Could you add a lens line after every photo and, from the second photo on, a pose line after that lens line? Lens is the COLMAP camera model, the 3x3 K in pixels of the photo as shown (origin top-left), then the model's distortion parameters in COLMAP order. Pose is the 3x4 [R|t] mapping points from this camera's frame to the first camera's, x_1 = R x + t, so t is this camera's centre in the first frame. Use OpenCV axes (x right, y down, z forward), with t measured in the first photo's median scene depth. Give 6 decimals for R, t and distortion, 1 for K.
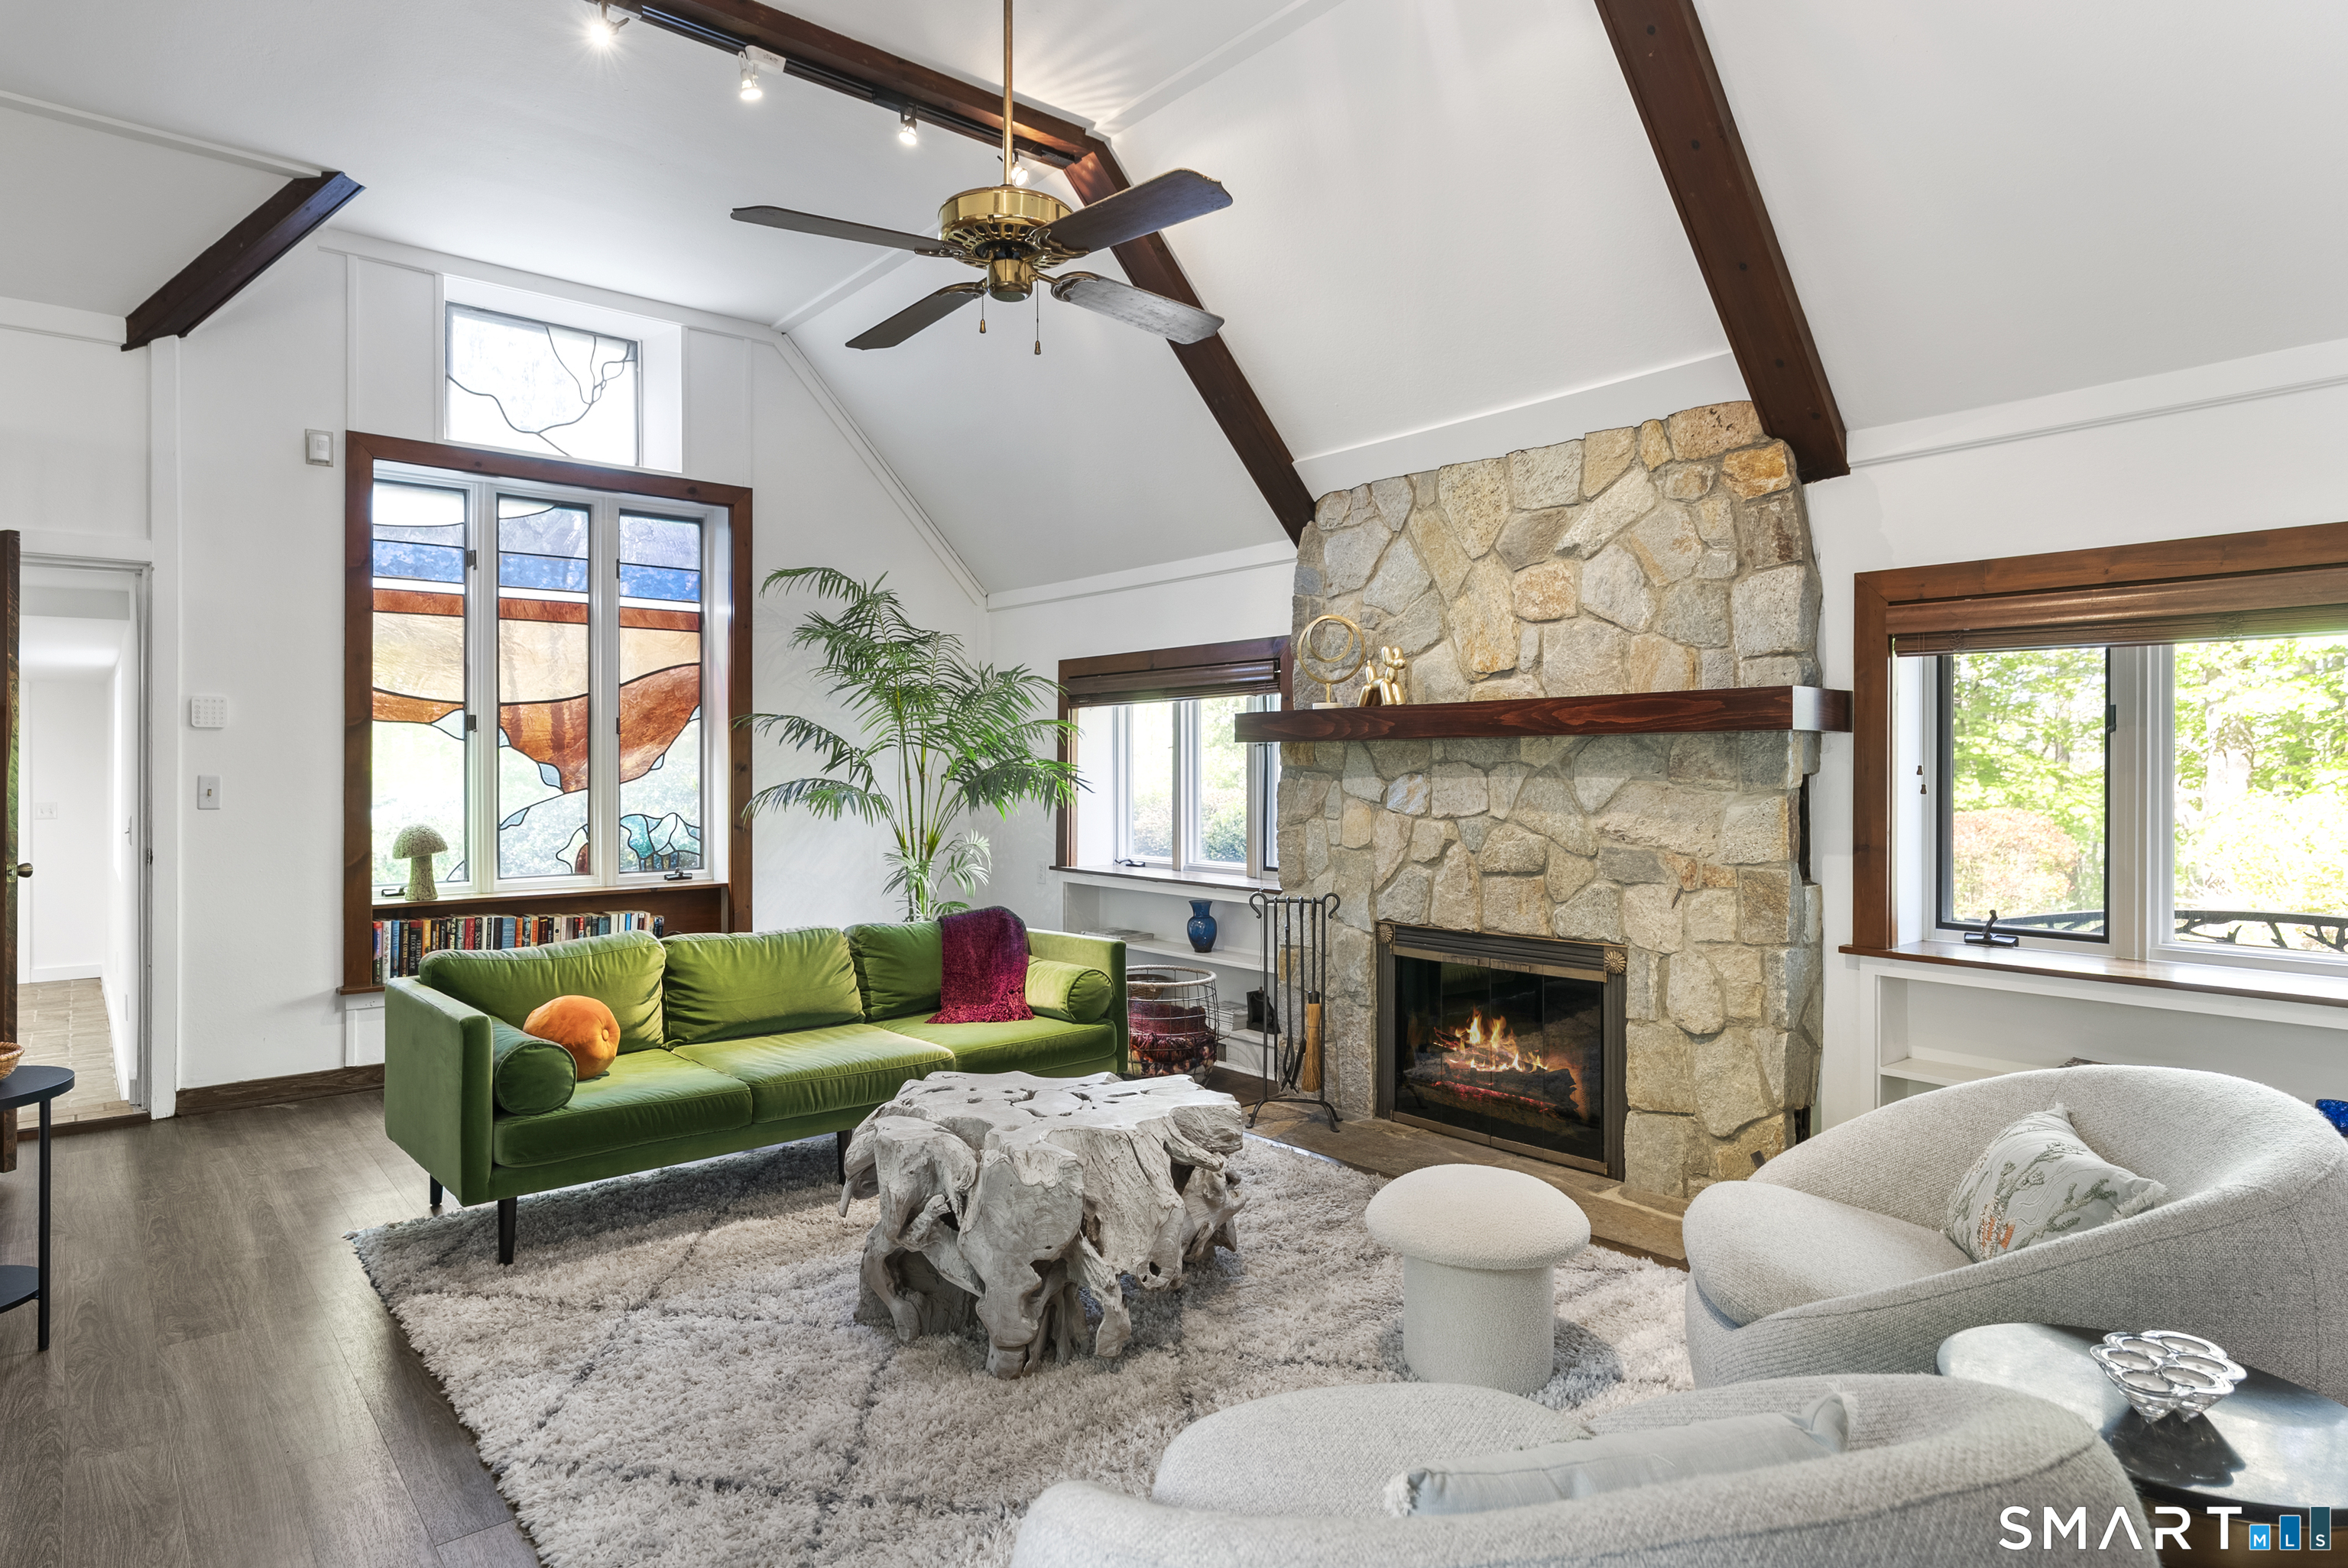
lens RADIAL K [[1310.2, 0, 1174.0], [0, 1310.2, 784.0], [0, 0, 1]] dist [-0.000837, 0.000073]
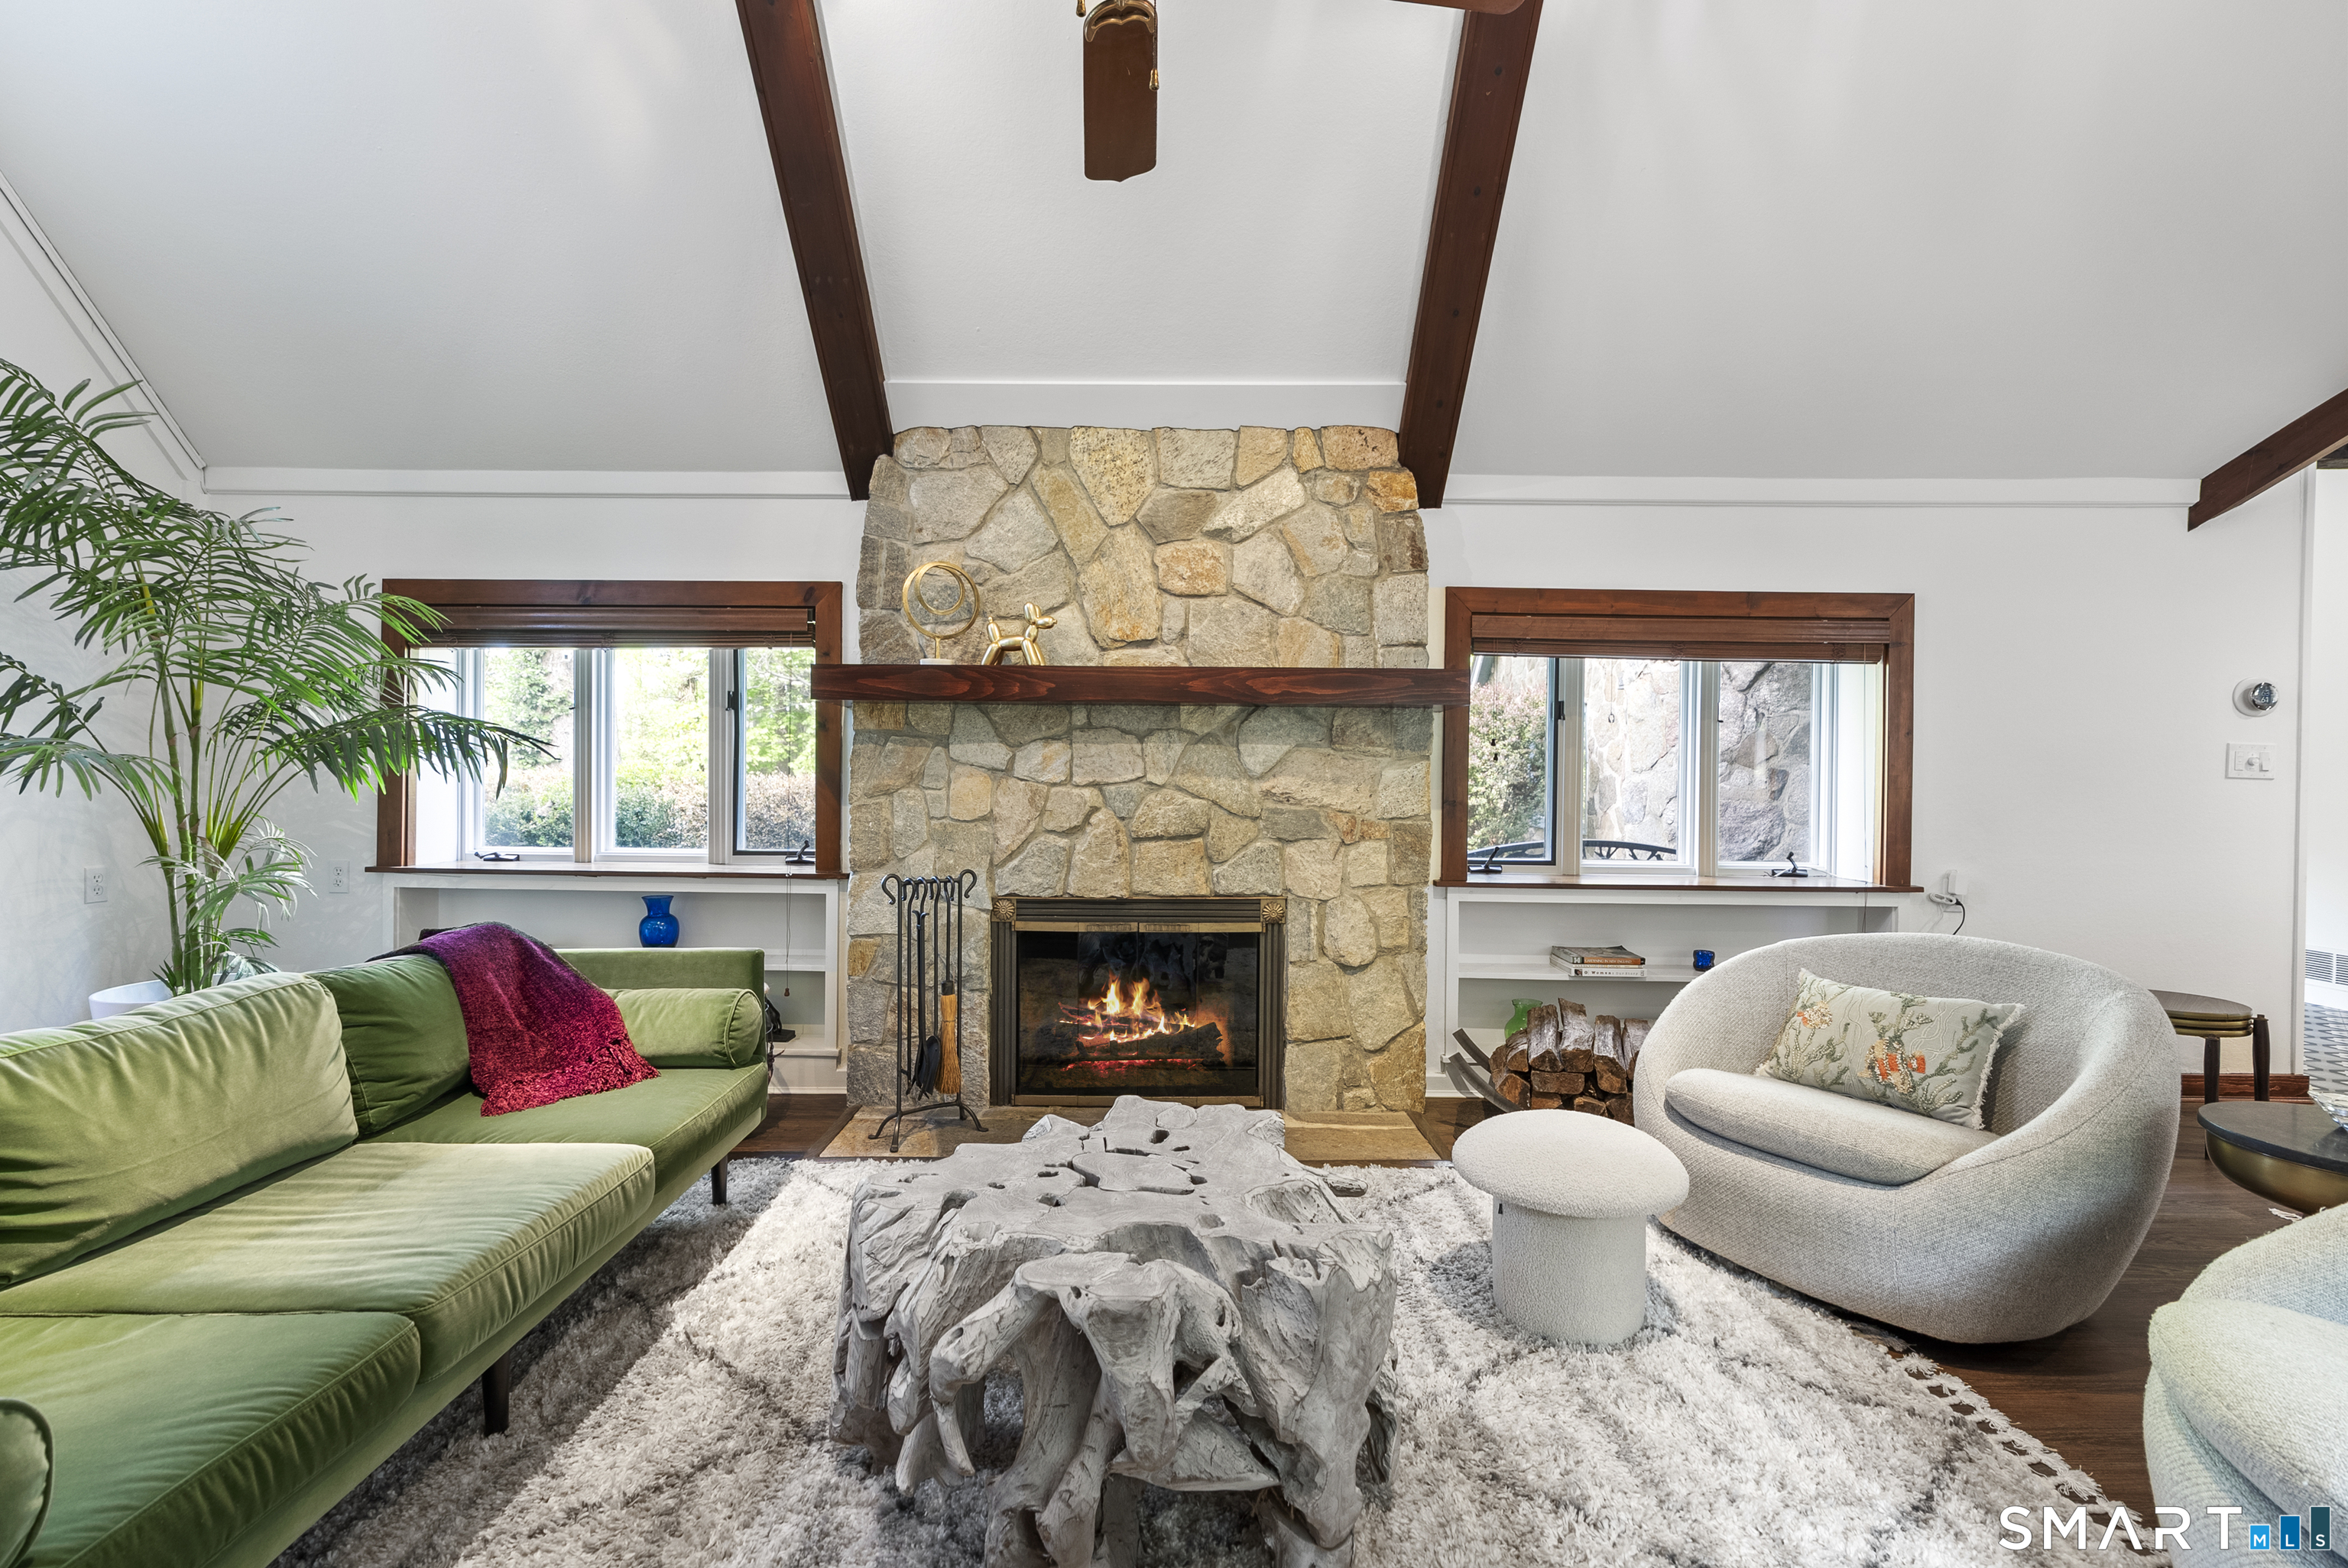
lens RADIAL K [[1091.2, 0, 1174.0], [0, 1091.2, 784.0], [0, 0, 1]] dist [-0.002696, 0.000735]
pose [[0.652316, -0.005922, 0.757924, -0.396936], [-0.001545, 0.999957, 0.009143, 0.018727], [-0.757945, -0.007135, 0.652279, 0.446232]]
